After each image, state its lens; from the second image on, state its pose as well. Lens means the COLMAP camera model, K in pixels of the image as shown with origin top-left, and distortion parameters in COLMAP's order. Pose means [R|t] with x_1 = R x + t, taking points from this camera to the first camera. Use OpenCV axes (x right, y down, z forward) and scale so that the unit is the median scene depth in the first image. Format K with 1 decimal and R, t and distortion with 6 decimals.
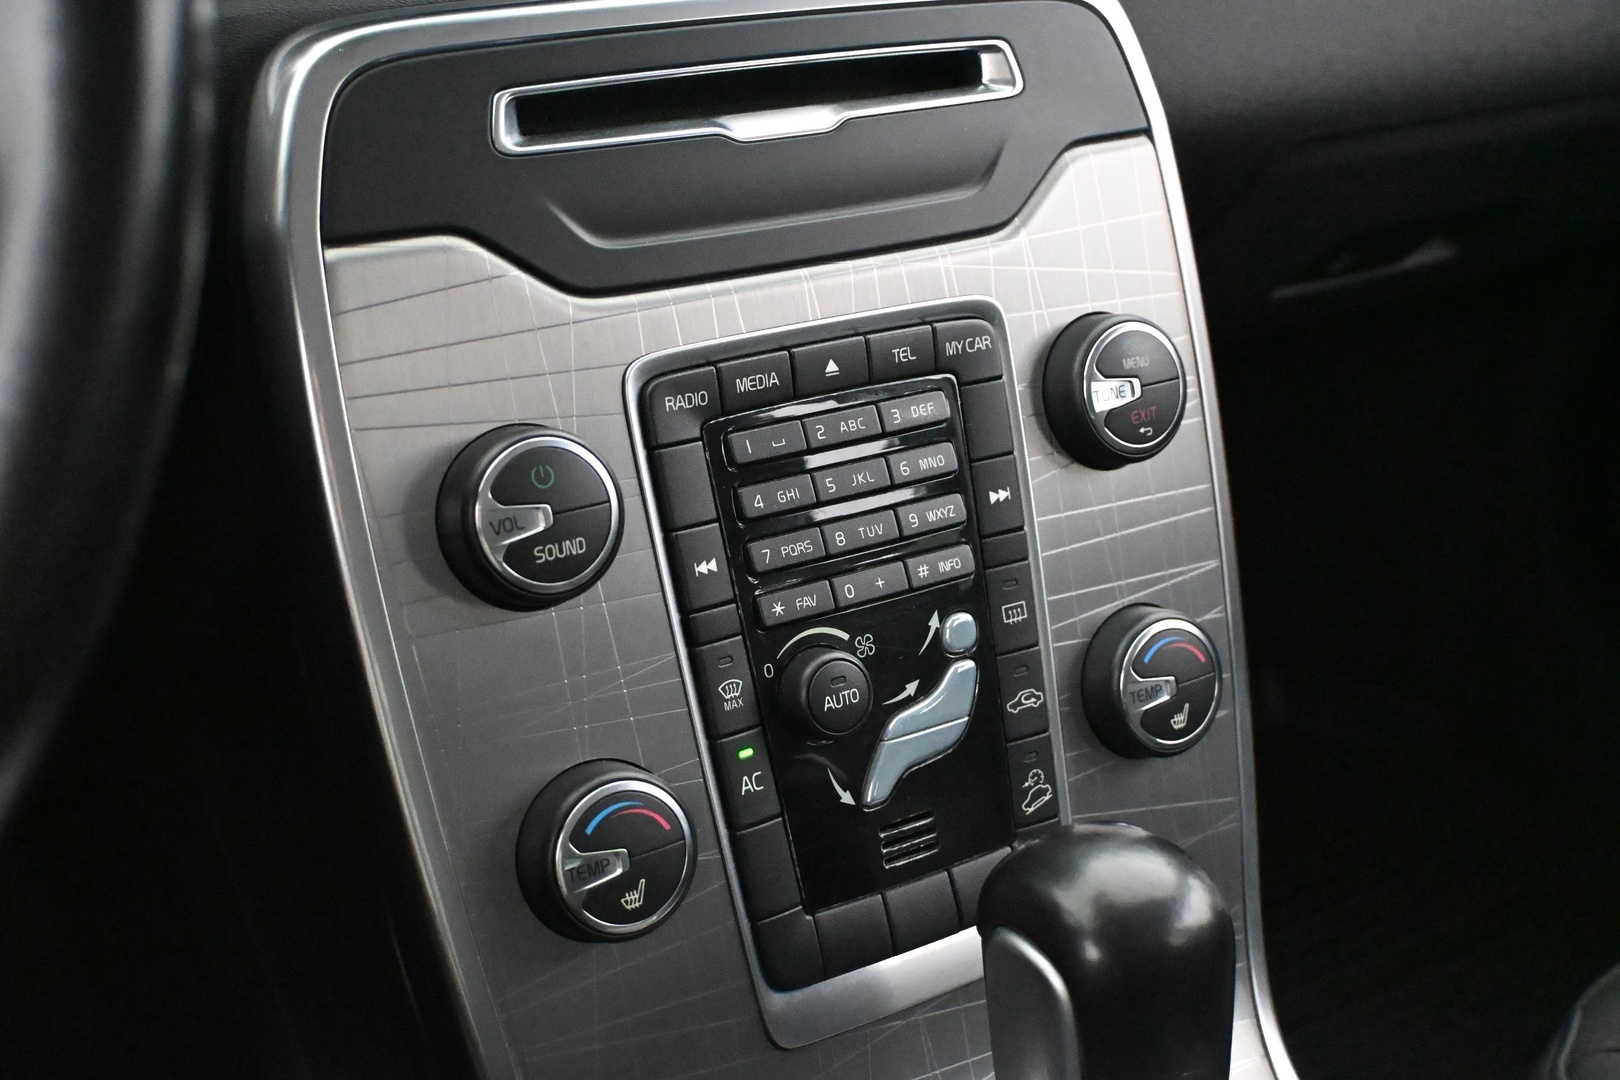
lens RADIAL K [[2078.4, 0, 810.0], [0, 2078.4, 540.0], [0, 0, 1]] dist [0.001894, 0.038634]
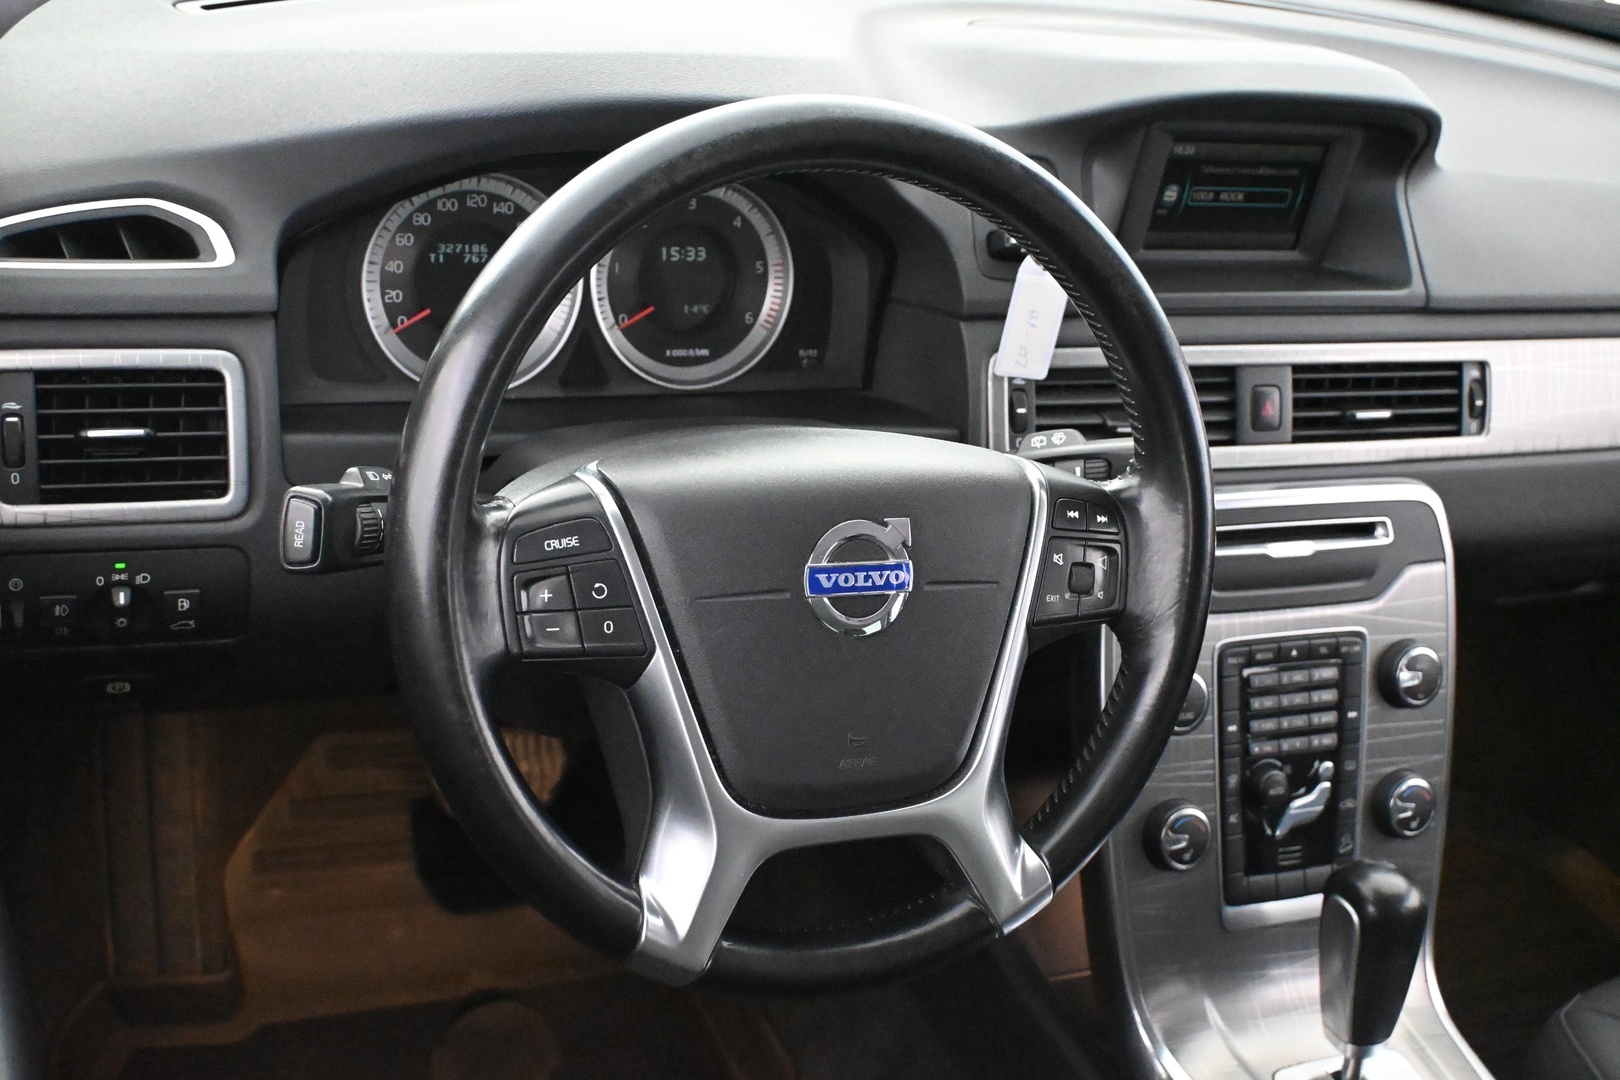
lens RADIAL K [[2078.4, 0, 810.0], [0, 2078.4, 540.0], [0, 0, 1]] dist [0.001894, 0.038634]
pose [[0.981465, 0.165995, -0.095767, -0.314759], [-0.166512, 0.986036, 0.002623, -0.119320], [0.094865, 0.013372, 0.995400, -1.371665]]
